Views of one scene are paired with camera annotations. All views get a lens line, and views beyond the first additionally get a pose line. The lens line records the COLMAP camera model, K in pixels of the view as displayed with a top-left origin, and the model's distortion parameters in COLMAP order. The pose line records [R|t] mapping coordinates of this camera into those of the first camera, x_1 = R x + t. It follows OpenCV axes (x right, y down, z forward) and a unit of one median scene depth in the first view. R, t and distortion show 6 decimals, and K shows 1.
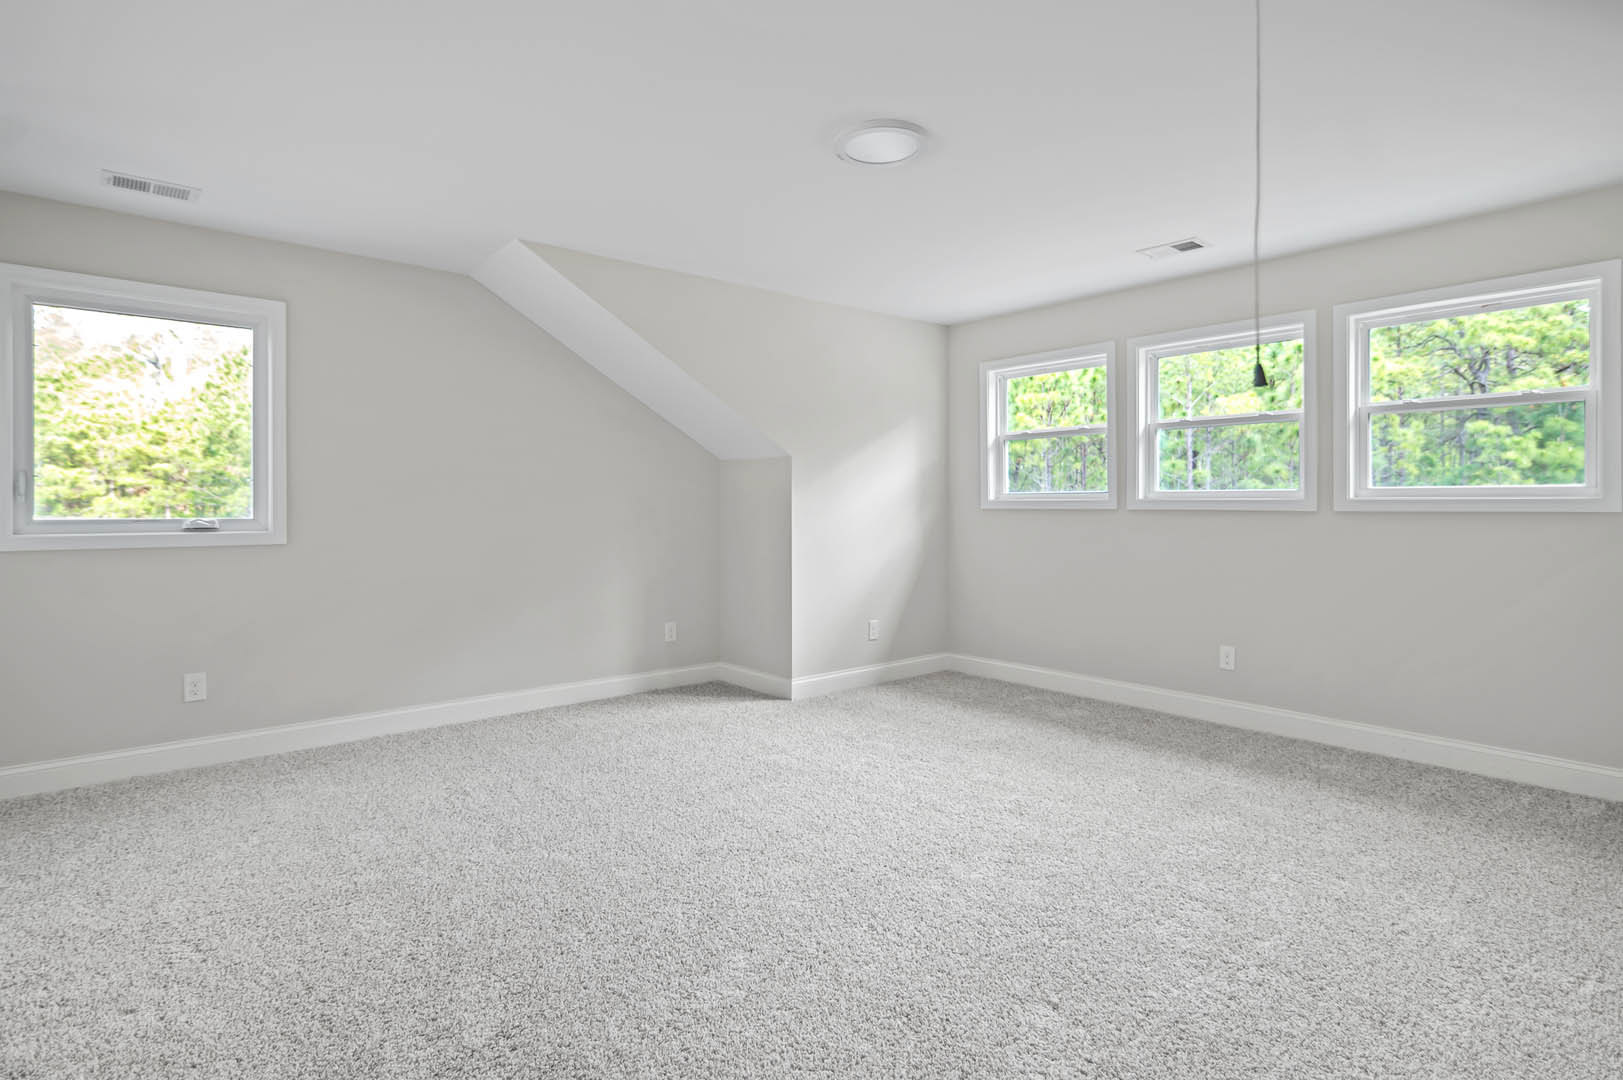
lens RADIAL K [[835.1, 0, 816.5], [0, 835.1, 506.4], [0, 0, 1]] dist [0.005530, 0.002870]
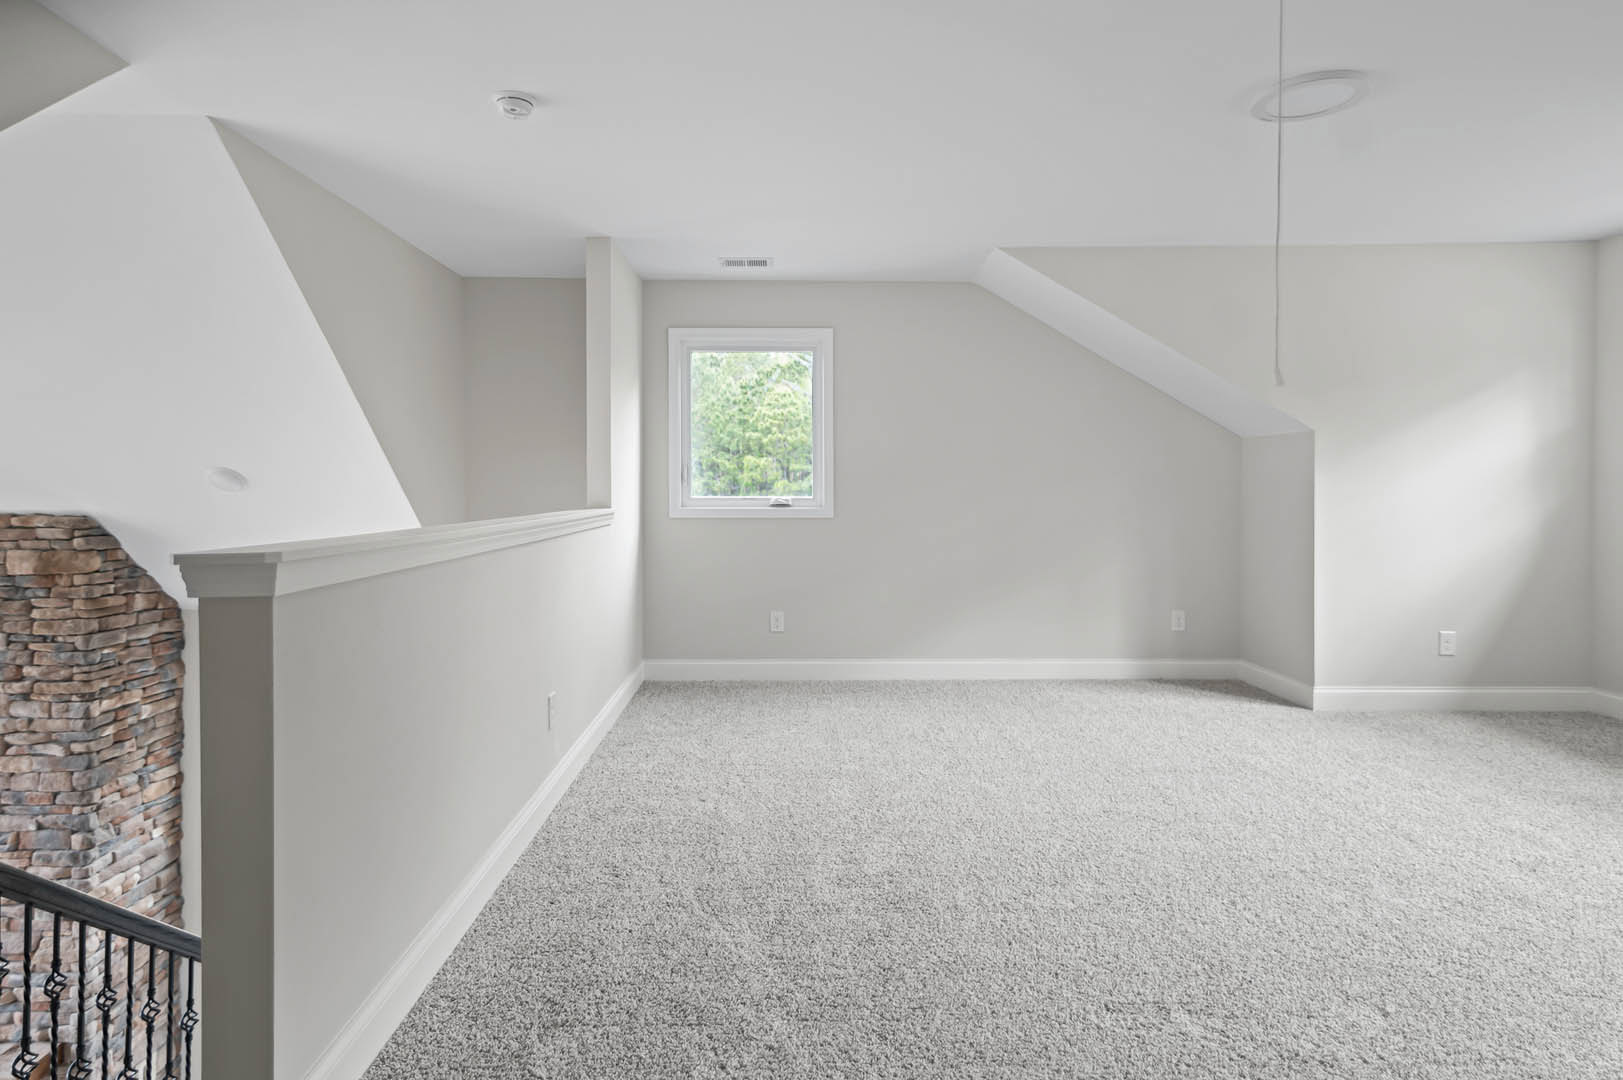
lens RADIAL K [[928.8, 0, 787.8], [0, 928.8, 503.9], [0, 0, 1]] dist [0.014682, 0.001535]
pose [[0.762001, 0.010940, -0.647483, 0.229200], [-0.000617, 0.999869, 0.016167, 0.000812], [0.647575, -0.011920, 0.761908, -0.123851]]
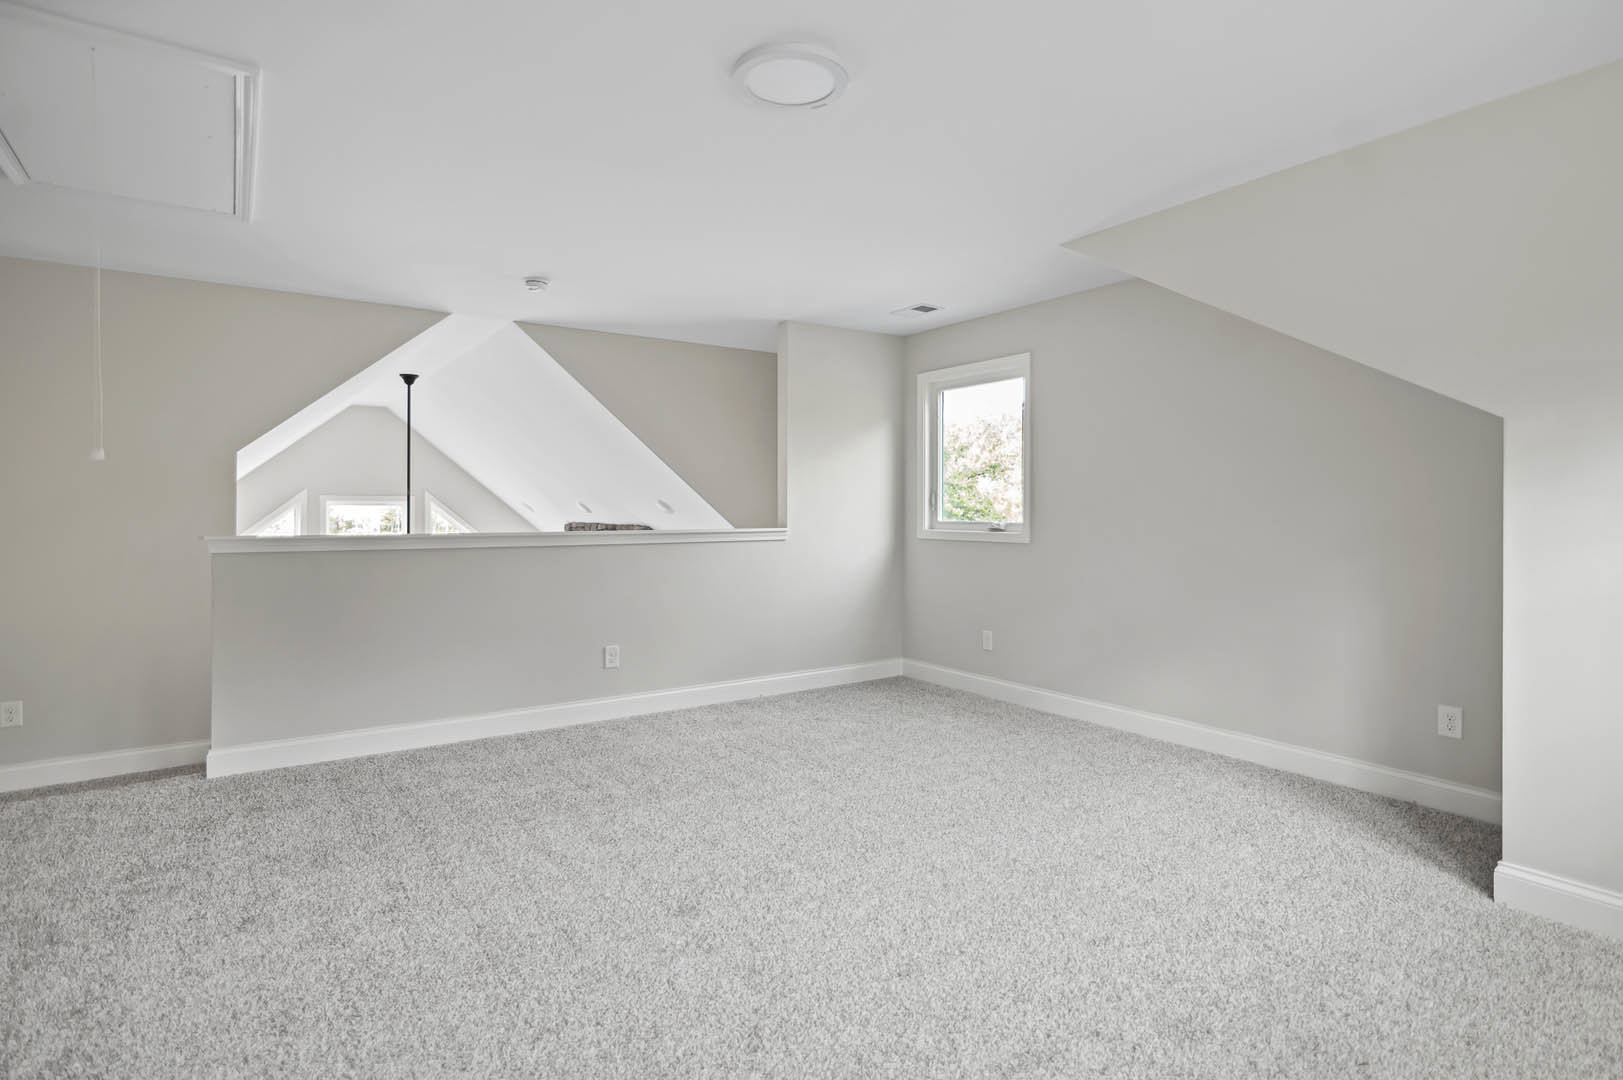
lens RADIAL K [[835.1, 0, 816.5], [0, 835.1, 506.4], [0, 0, 1]] dist [0.005530, 0.002870]
pose [[-0.103152, -0.003432, -0.994660, 0.654786], [-0.004513, 0.999985, -0.002983, -0.005618], [0.994655, 0.004181, -0.103166, 0.801554]]
